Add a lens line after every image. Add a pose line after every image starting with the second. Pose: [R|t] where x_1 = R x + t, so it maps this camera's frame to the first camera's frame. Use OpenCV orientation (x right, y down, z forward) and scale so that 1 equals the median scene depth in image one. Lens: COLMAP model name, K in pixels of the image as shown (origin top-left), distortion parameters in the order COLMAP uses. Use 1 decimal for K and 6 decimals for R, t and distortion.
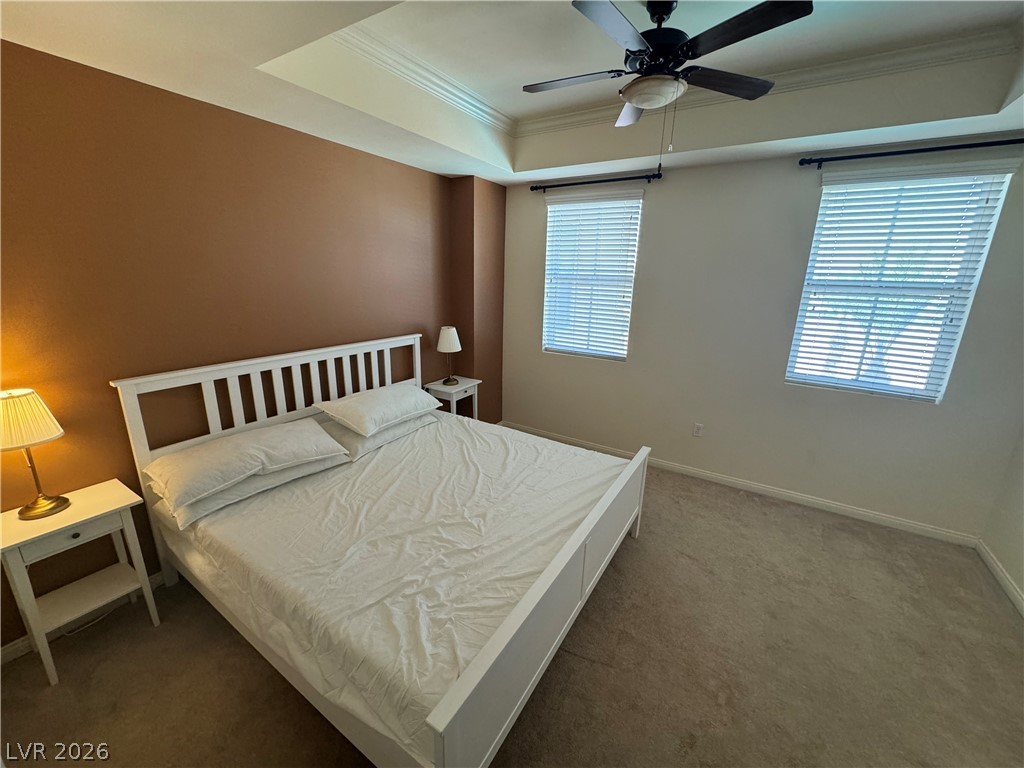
lens RADIAL K [[408.2, 0, 512.0], [0, 408.2, 384.0], [0, 0, 1]] dist [-0.001520, -0.000137]
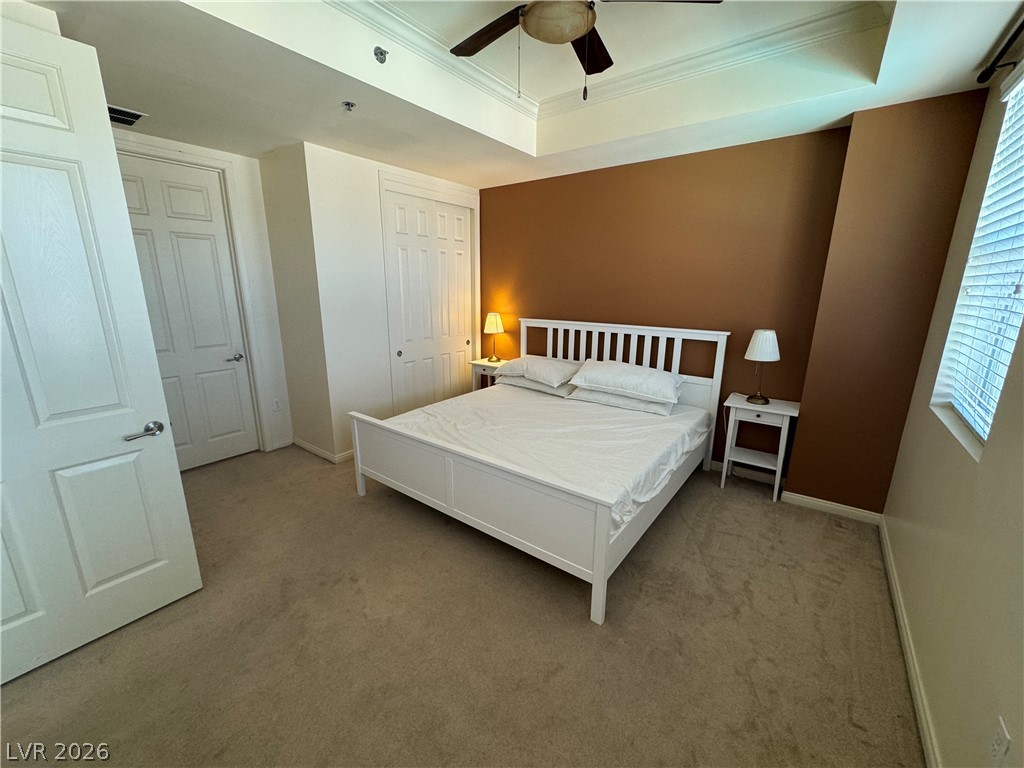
lens RADIAL K [[408.2, 0, 512.0], [0, 408.2, 384.0], [0, 0, 1]] dist [-0.001520, -0.000137]
pose [[-0.088540, 0.215368, -0.972511, 0.796633], [-0.269157, 0.934851, 0.231533, -0.107546], [0.959018, 0.282258, -0.024804, 0.678987]]
